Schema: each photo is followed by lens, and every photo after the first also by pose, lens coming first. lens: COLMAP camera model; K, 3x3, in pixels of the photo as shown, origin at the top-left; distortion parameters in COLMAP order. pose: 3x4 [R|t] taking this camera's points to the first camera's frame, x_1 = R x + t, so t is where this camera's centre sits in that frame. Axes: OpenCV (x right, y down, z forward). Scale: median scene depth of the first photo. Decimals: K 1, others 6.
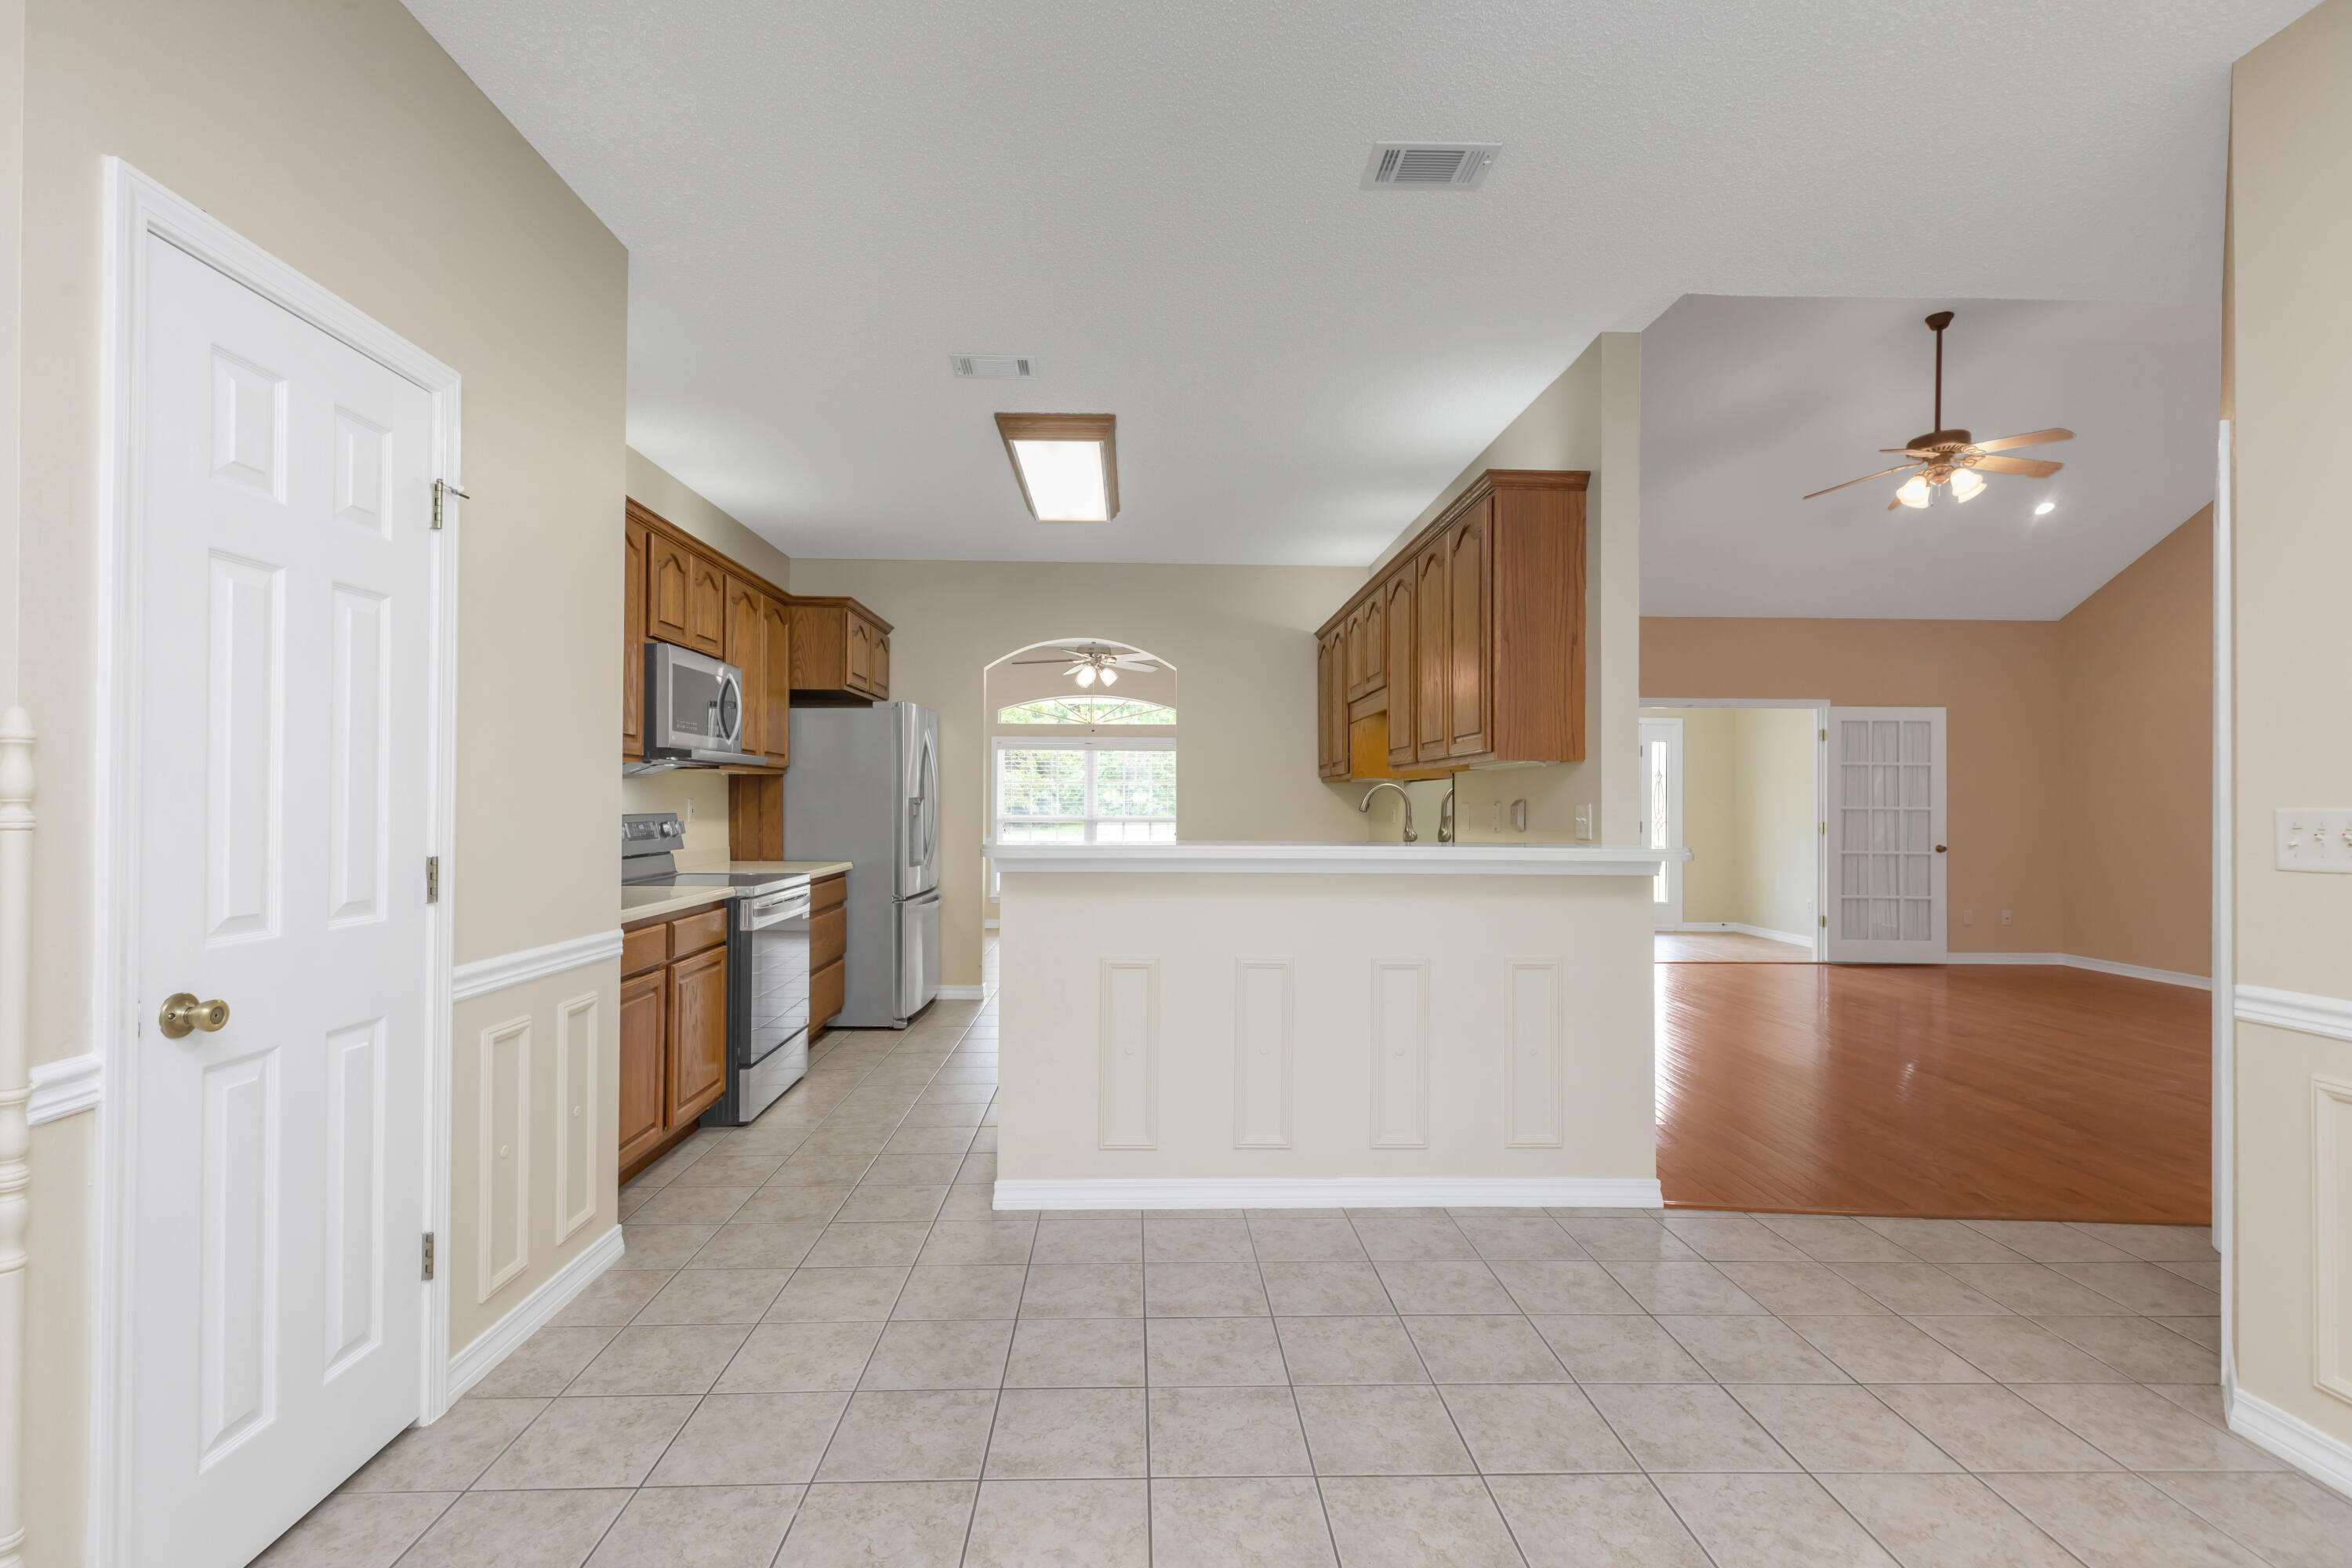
lens RADIAL K [[1064.2, 0, 1168.9], [0, 1064.2, 797.4], [0, 0, 1]] dist [0.000936, -0.000789]
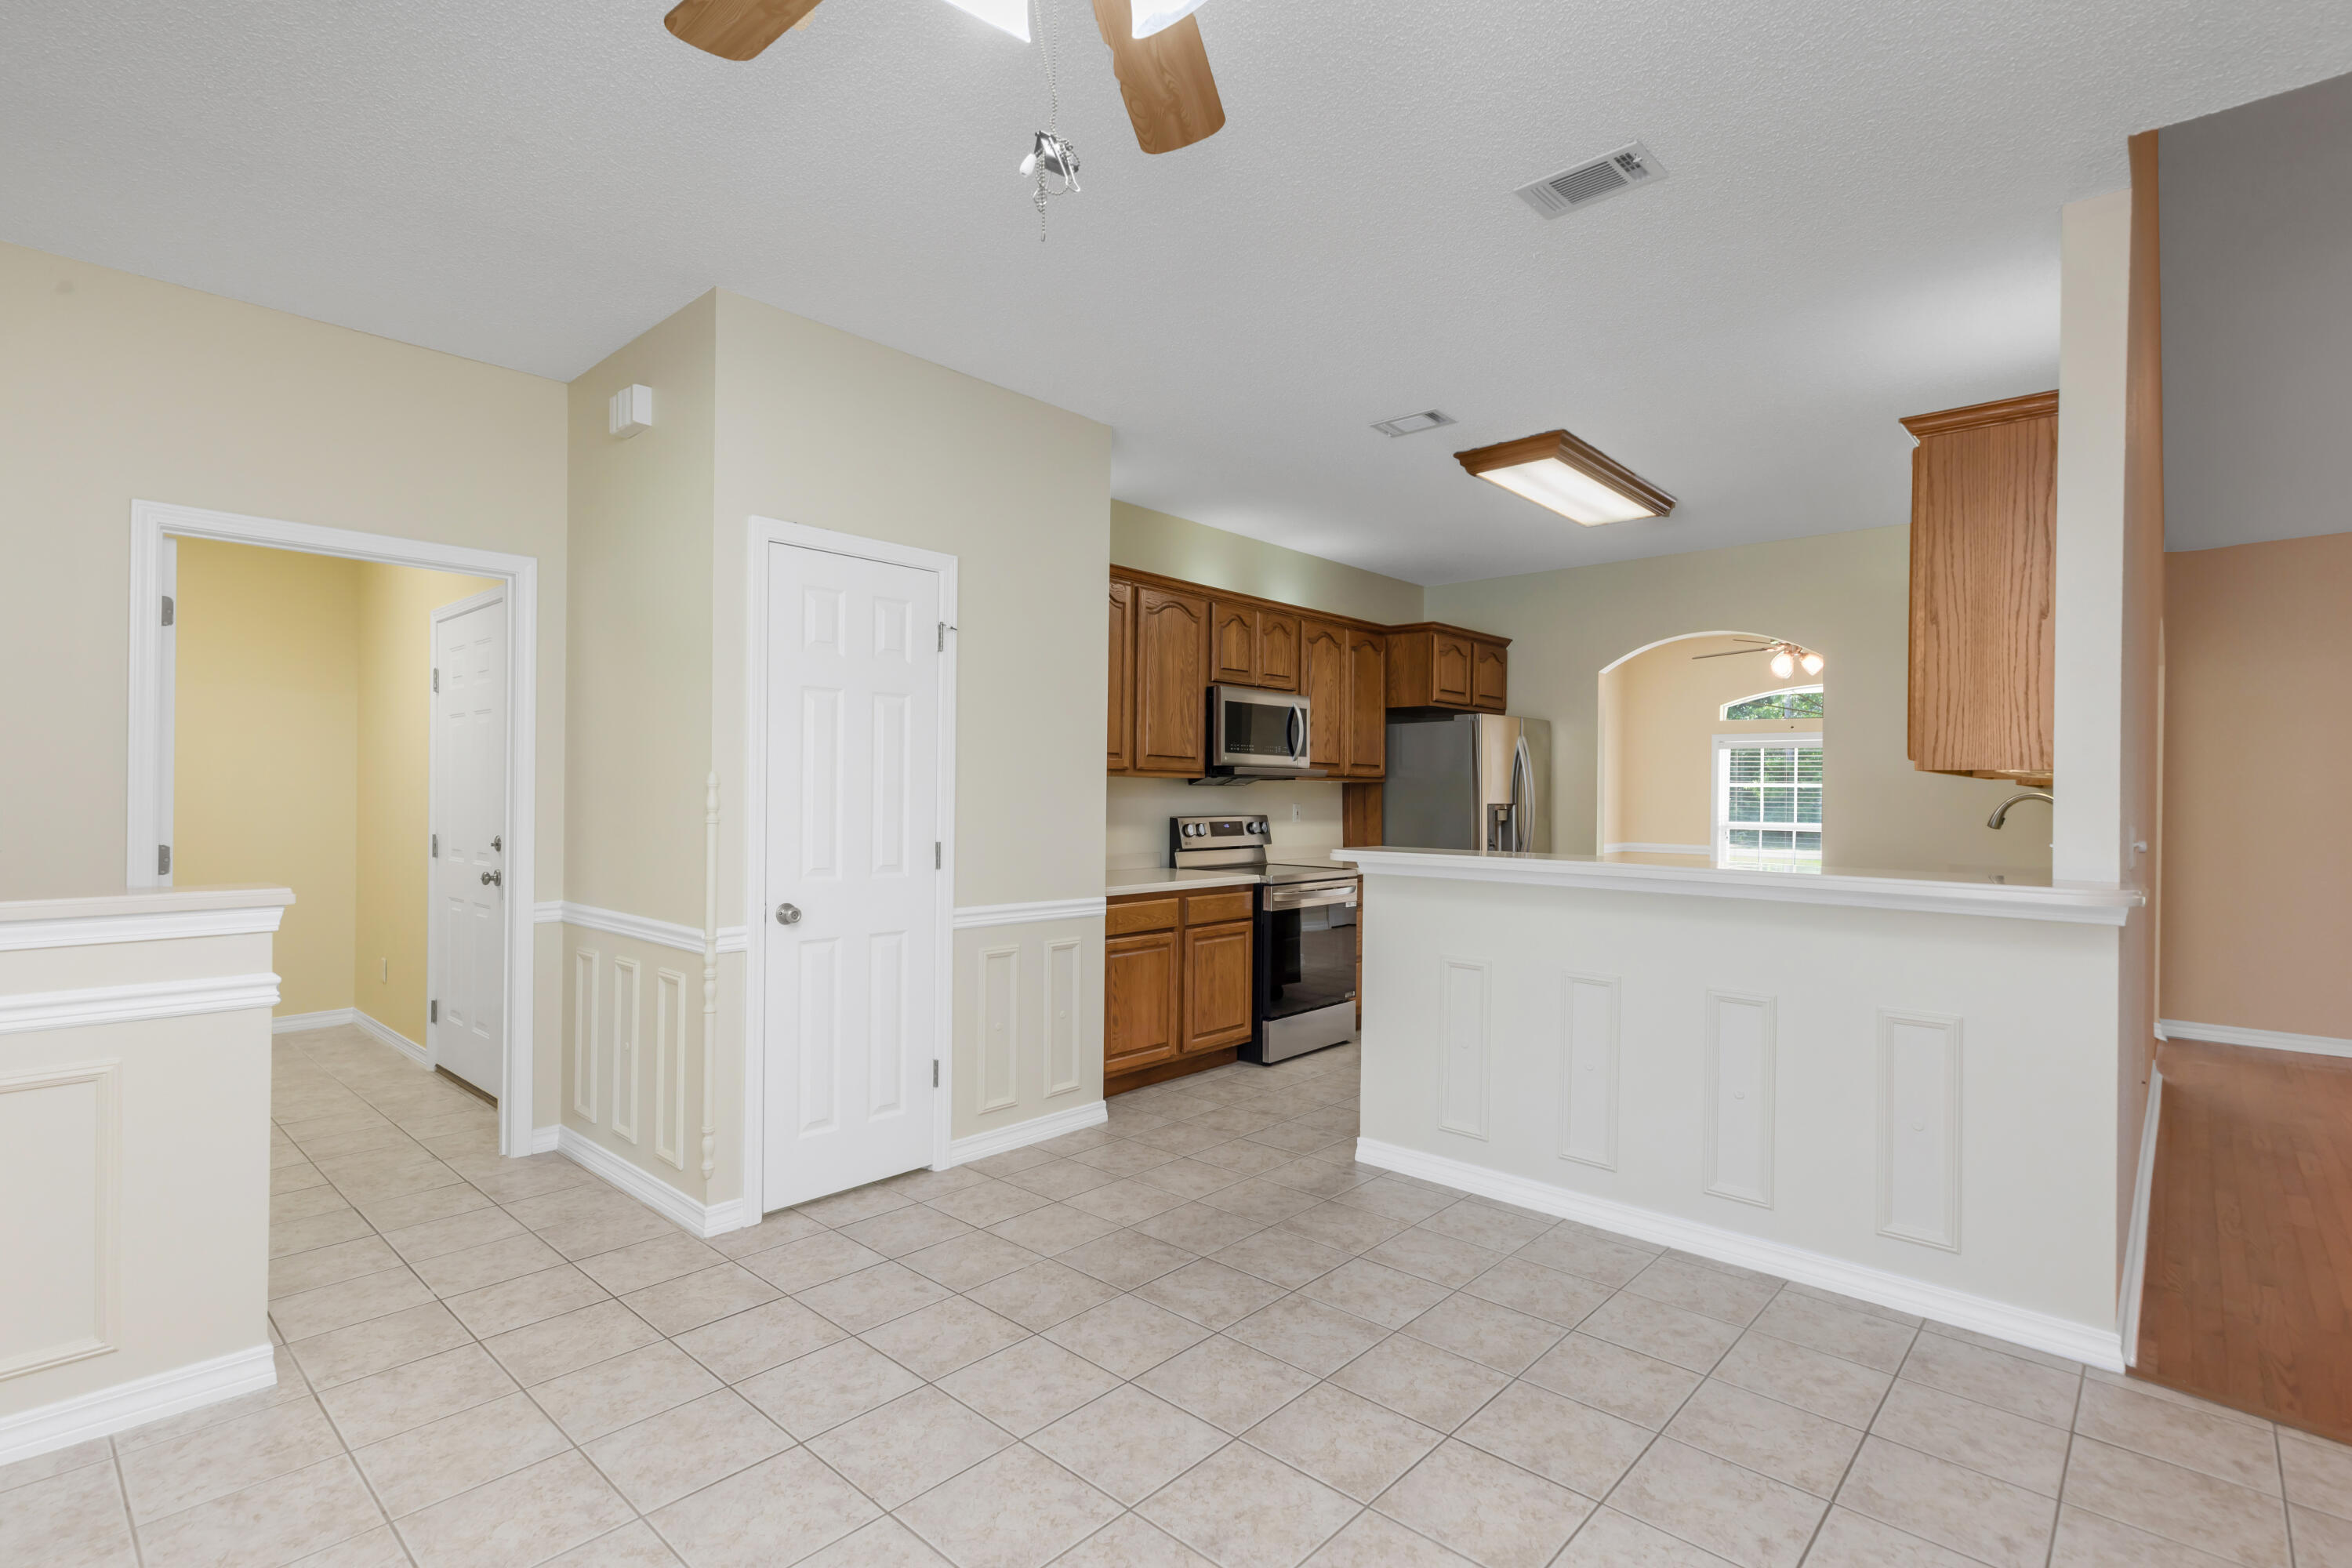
lens RADIAL K [[1098.0, 0, 1171.9], [0, 1098.0, 792.6], [0, 0, 1]] dist [0.002751, -0.001029]
pose [[0.718028, 0.001595, -0.696012, 0.548285], [-0.003867, 0.999991, -0.001698, -0.014746], [0.696003, 0.003910, 0.718028, -0.009028]]
